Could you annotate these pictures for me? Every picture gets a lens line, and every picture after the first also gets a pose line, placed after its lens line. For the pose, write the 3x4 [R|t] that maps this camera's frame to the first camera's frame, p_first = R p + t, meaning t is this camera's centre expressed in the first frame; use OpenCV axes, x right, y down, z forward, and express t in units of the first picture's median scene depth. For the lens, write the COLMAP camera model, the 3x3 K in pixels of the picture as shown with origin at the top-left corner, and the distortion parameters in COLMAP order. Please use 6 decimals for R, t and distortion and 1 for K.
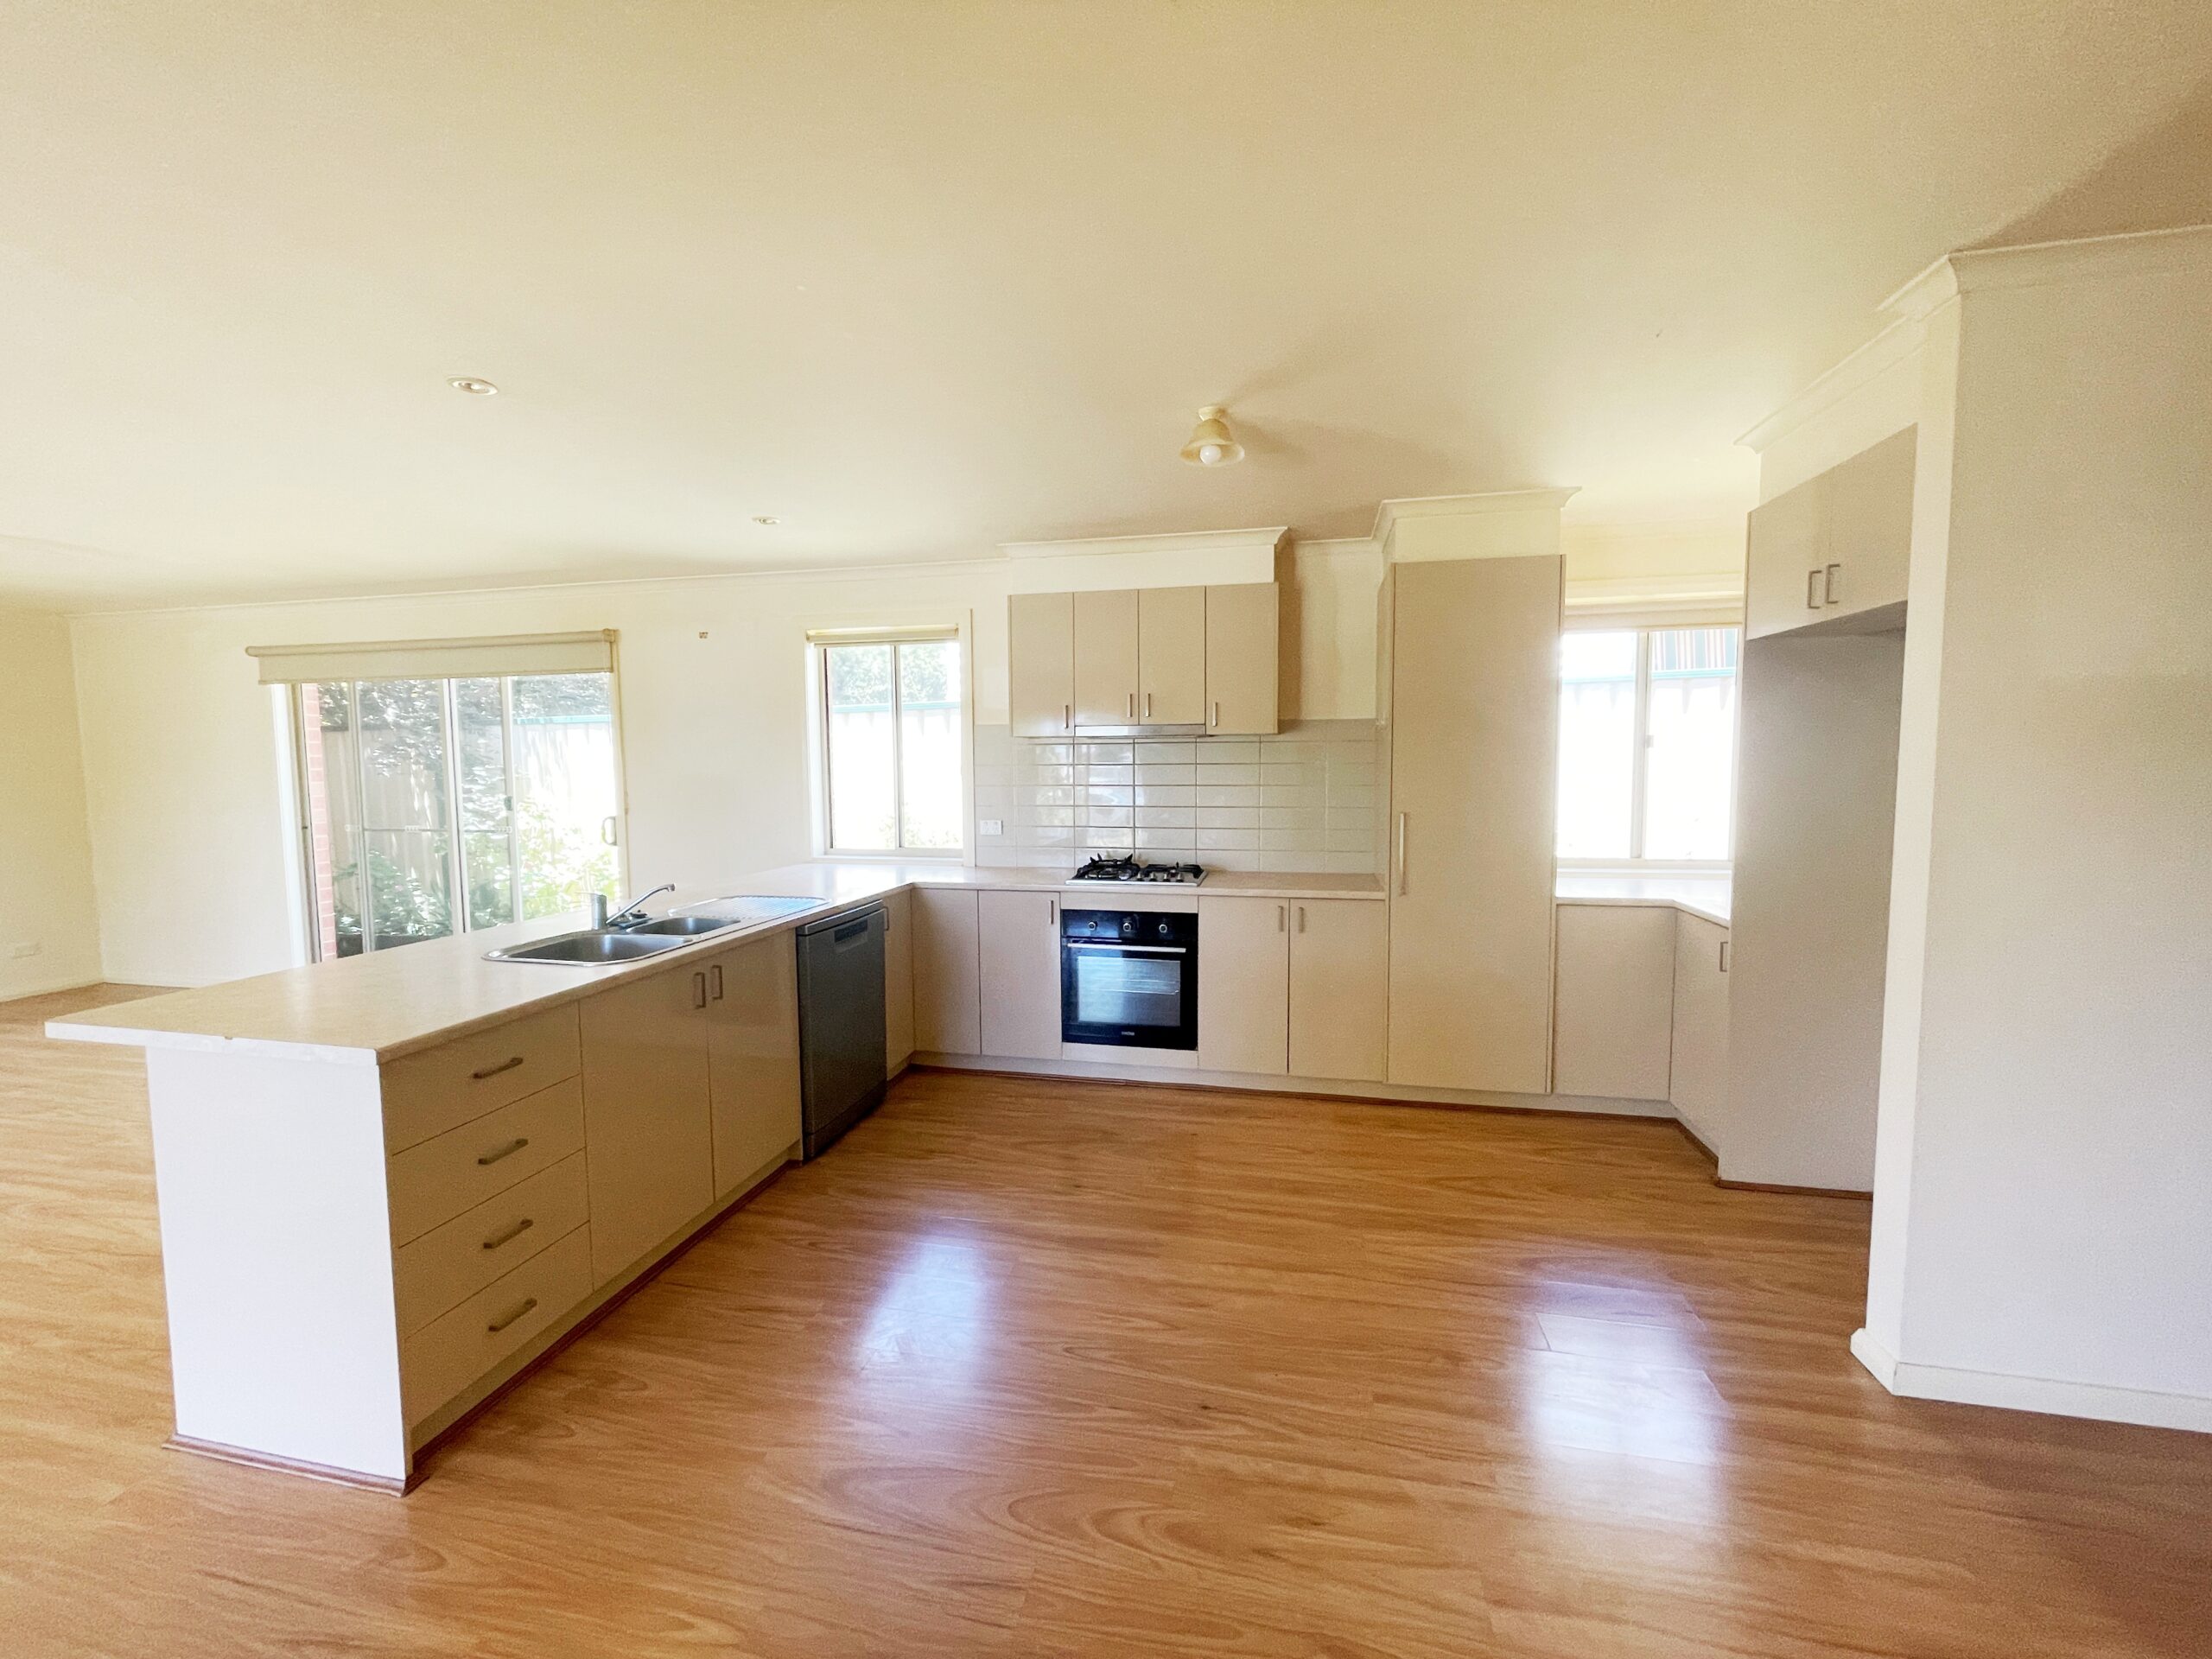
lens RADIAL K [[888.5, 0, 1106.0], [0, 888.5, 829.5], [0, 0, 1]] dist [-0.011366, -0.000146]
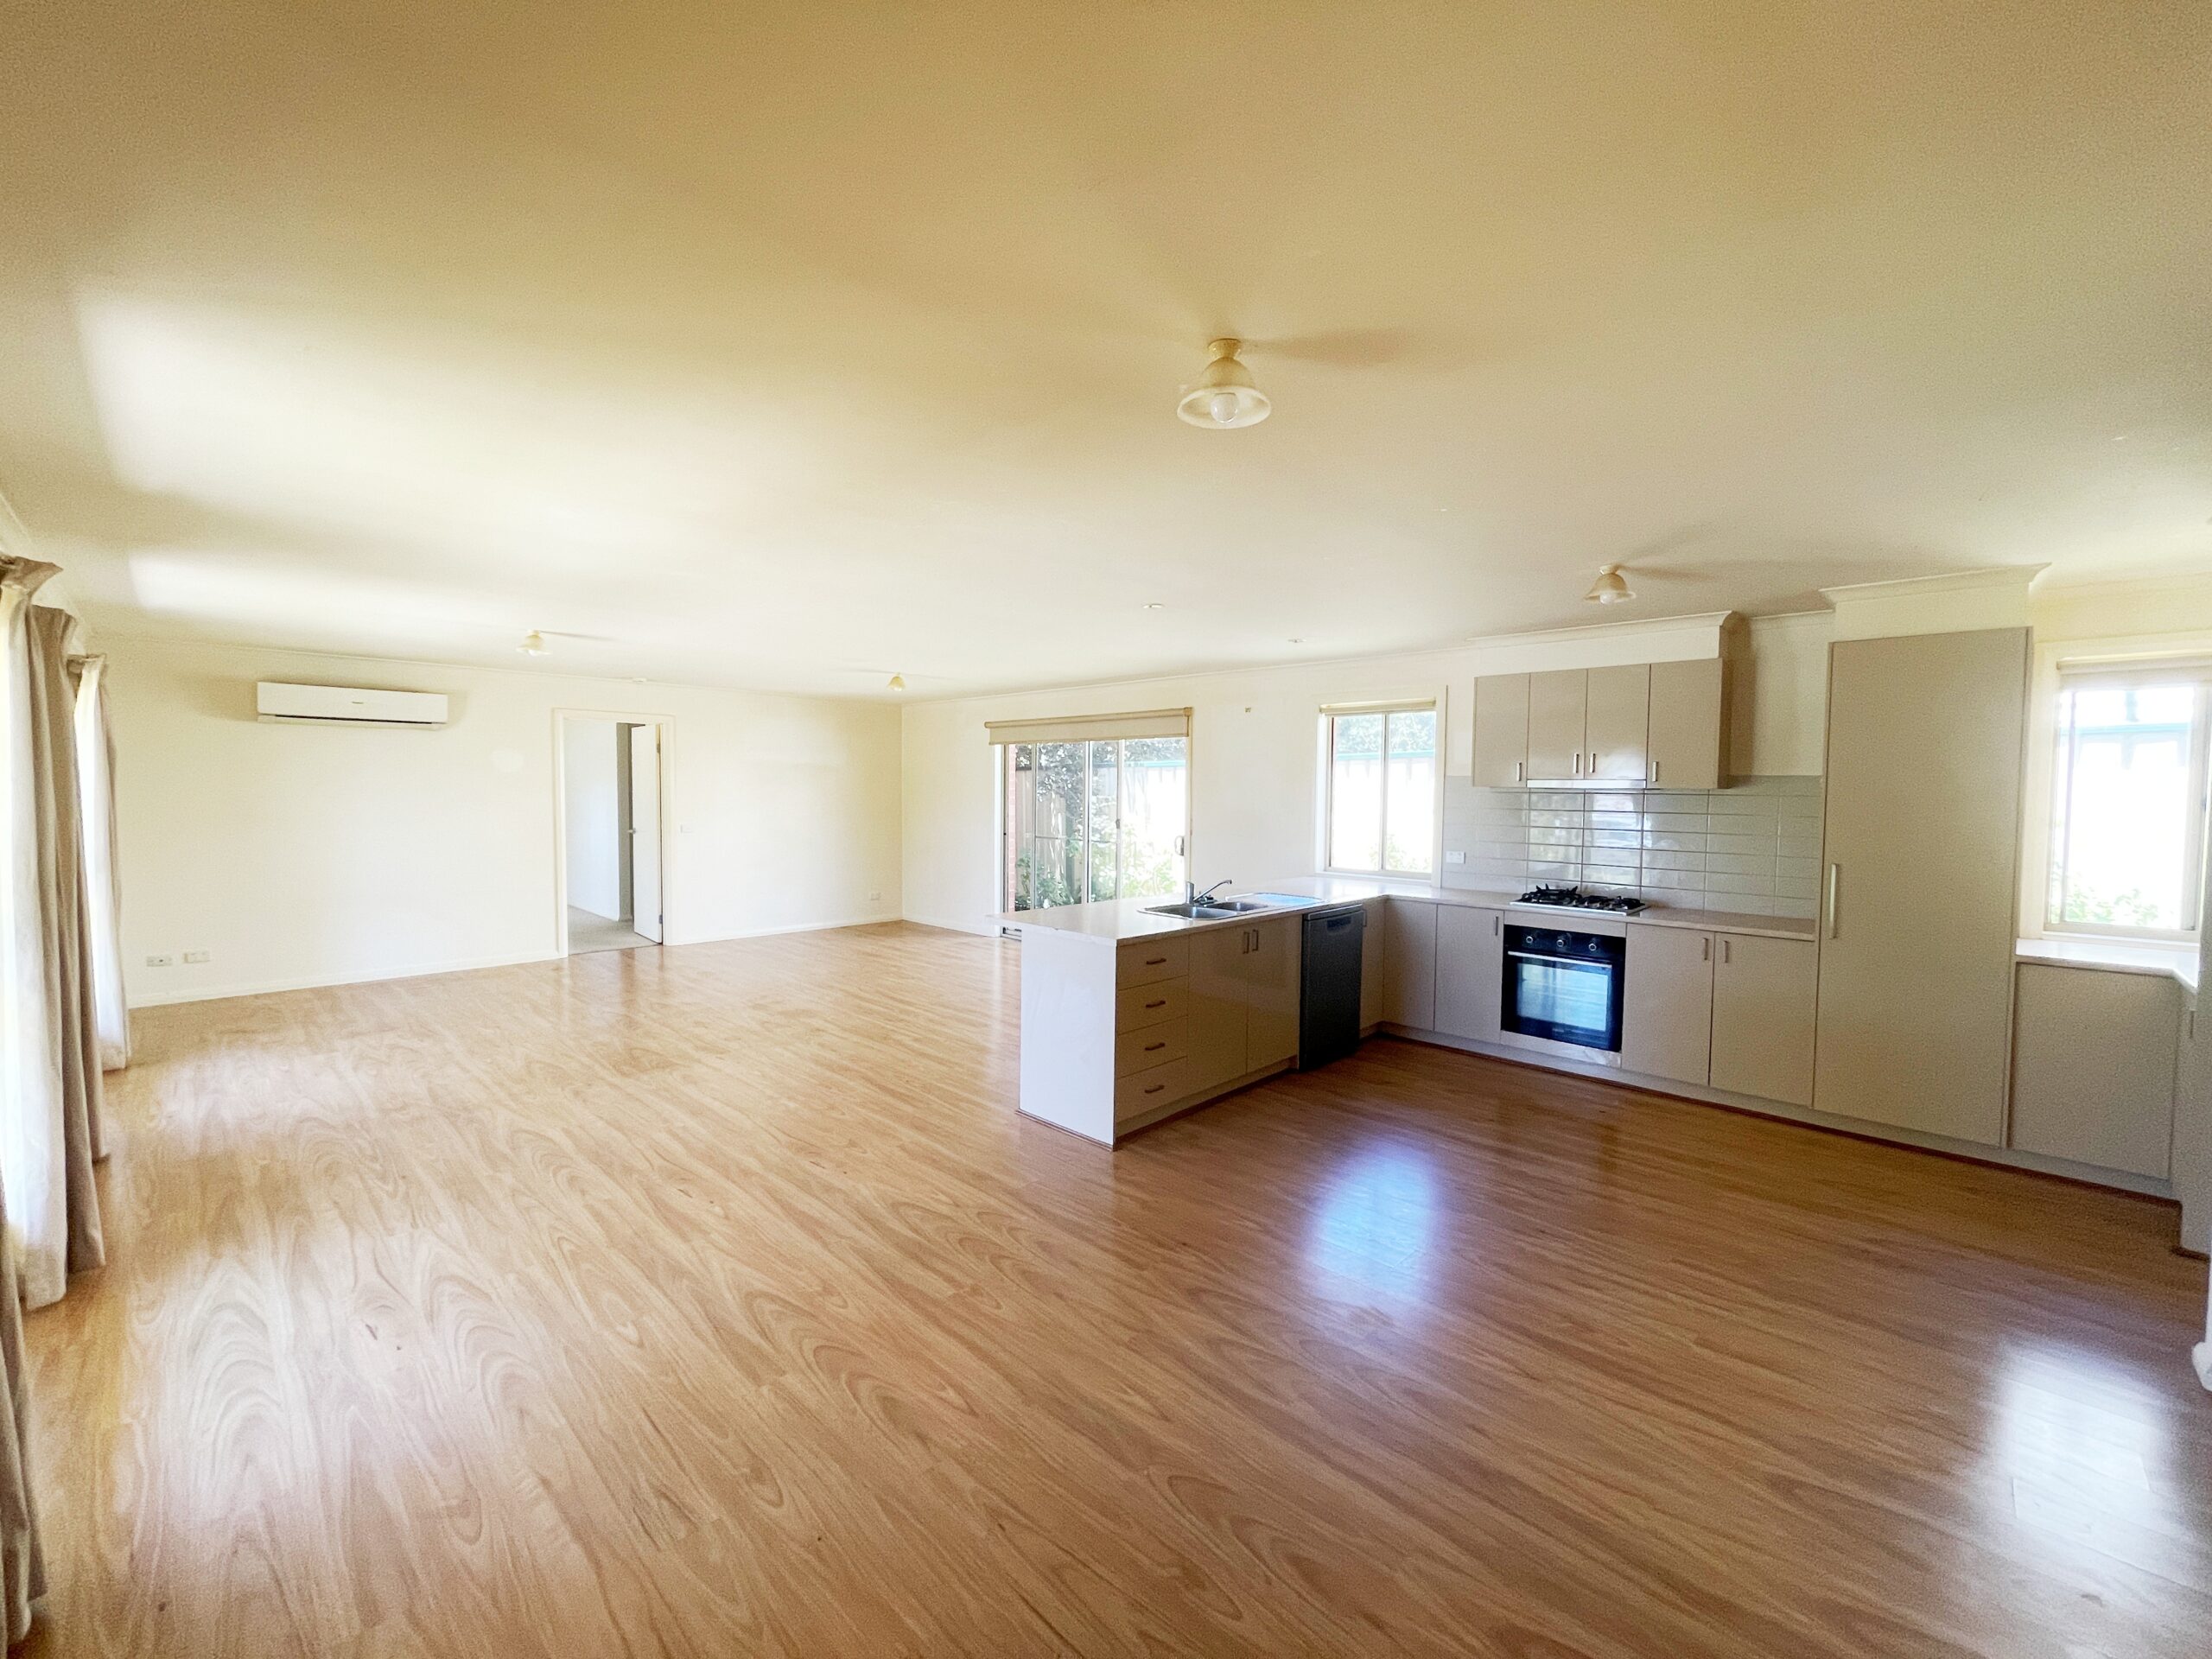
lens RADIAL K [[888.5, 0, 1106.0], [0, 888.5, 829.5], [0, 0, 1]] dist [-0.011366, -0.000146]
pose [[0.850539, 0.039614, -0.524418, 0.122971], [-0.055627, 0.998342, -0.014807, 0.004957], [0.522962, 0.041766, 0.851332, -0.378730]]
